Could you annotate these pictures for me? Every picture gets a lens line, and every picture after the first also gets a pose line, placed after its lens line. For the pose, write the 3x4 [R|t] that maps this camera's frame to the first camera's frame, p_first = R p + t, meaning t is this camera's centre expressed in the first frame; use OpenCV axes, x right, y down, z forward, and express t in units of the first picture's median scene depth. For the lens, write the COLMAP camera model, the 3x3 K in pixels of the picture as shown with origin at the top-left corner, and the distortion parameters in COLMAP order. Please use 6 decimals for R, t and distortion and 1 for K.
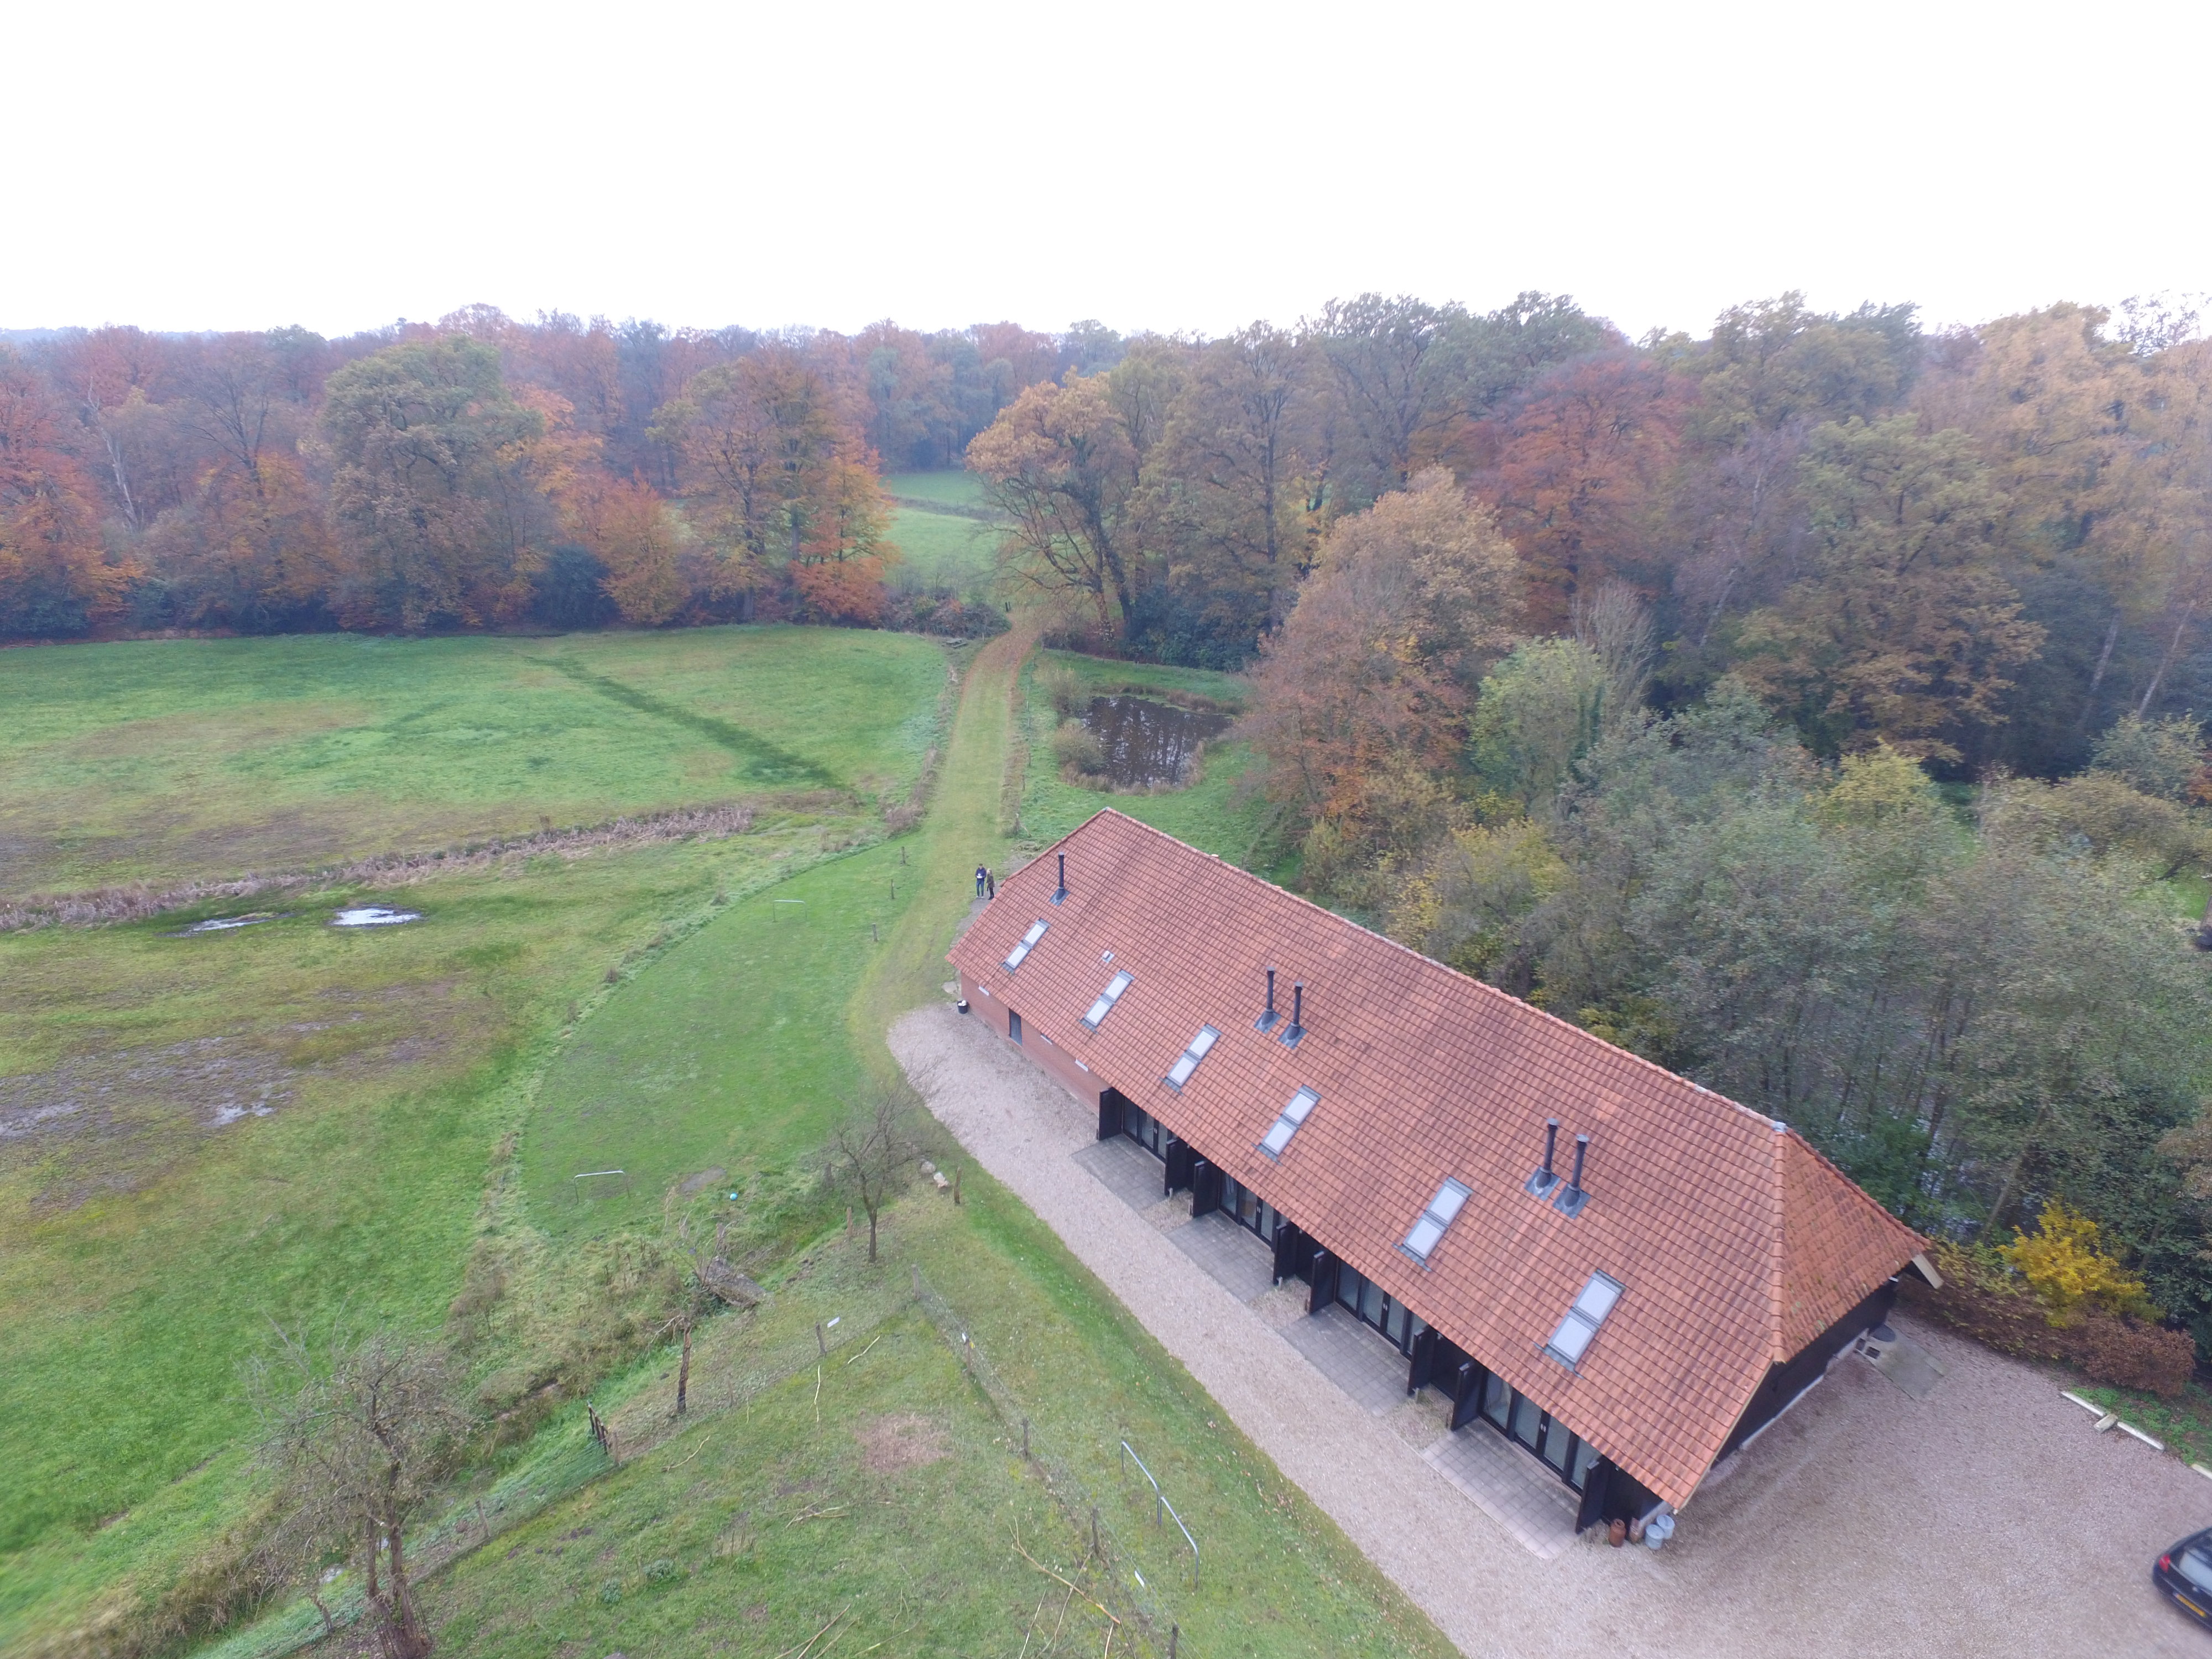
lens RADIAL K [[1273.3, 0, 1106.0], [0, 1273.3, 829.5], [0, 0, 1]] dist [-0.012382, 0.024168]
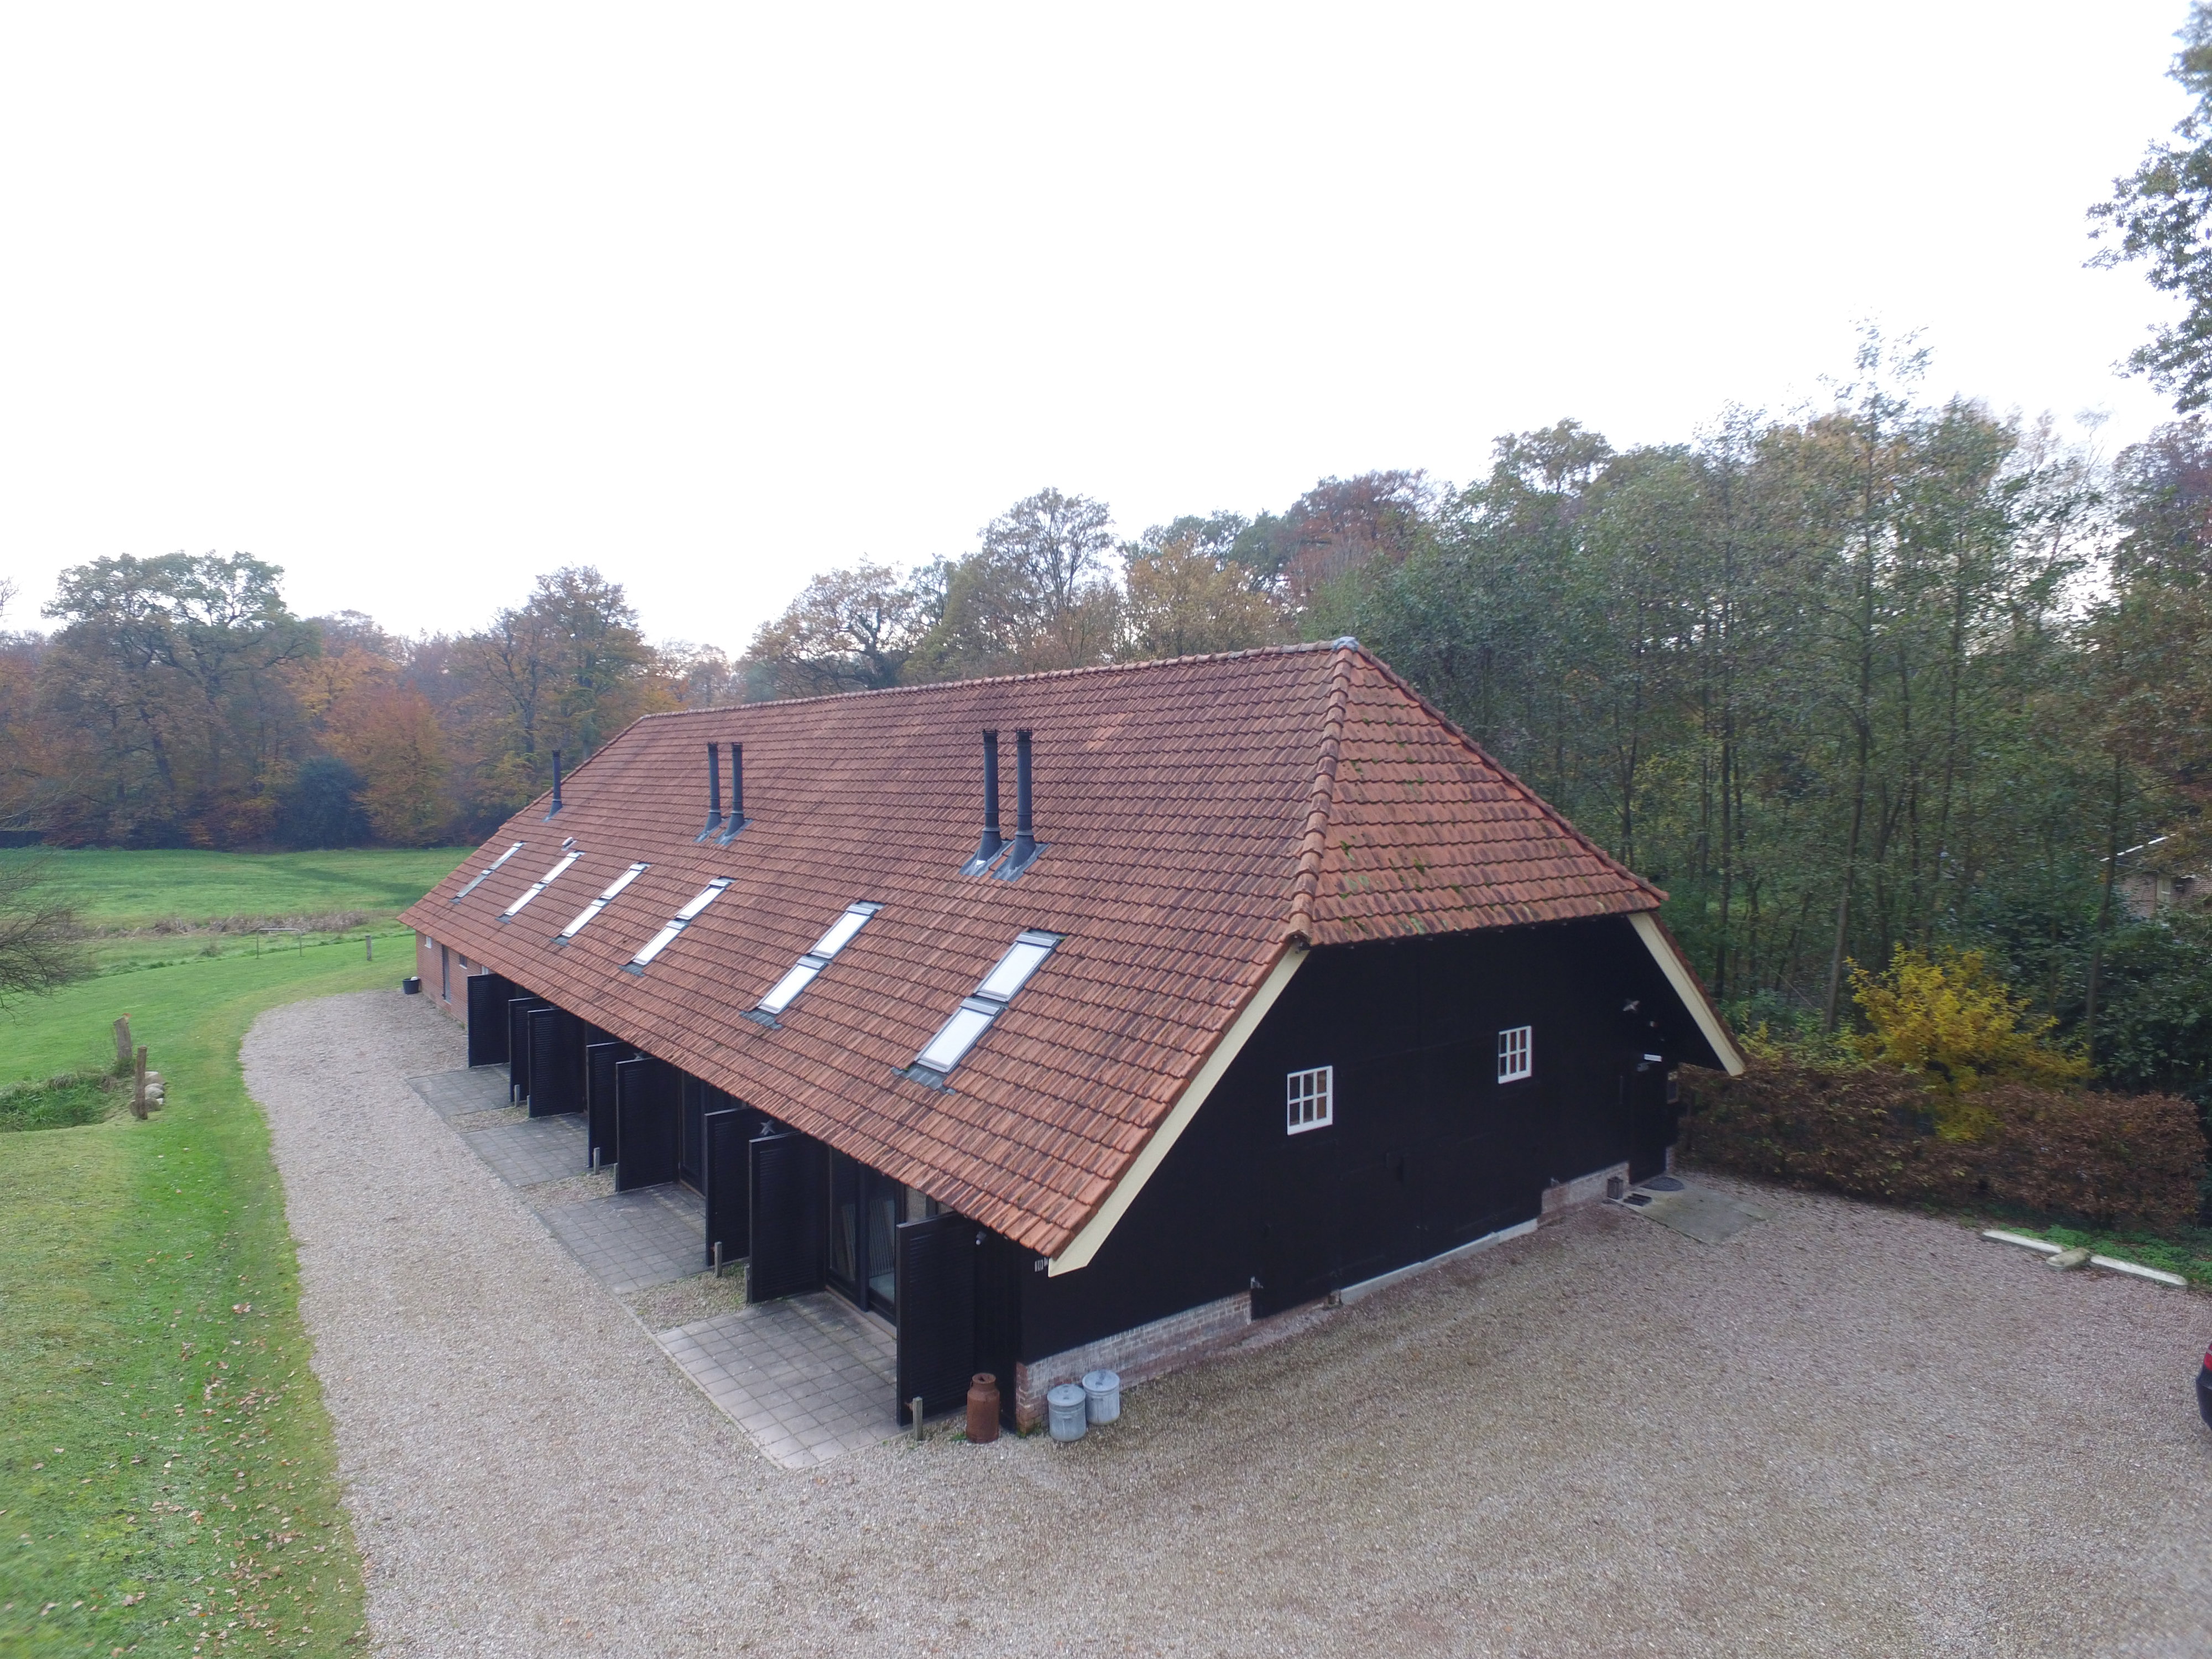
lens RADIAL K [[1273.3, 0, 1106.0], [0, 1273.3, 829.5], [0, 0, 1]] dist [-0.012382, 0.024168]
pose [[0.999139, -0.009371, 0.040420, 0.385297], [0.021303, 0.951823, -0.305907, 0.450974], [-0.035606, 0.306504, 0.951203, 0.486281]]
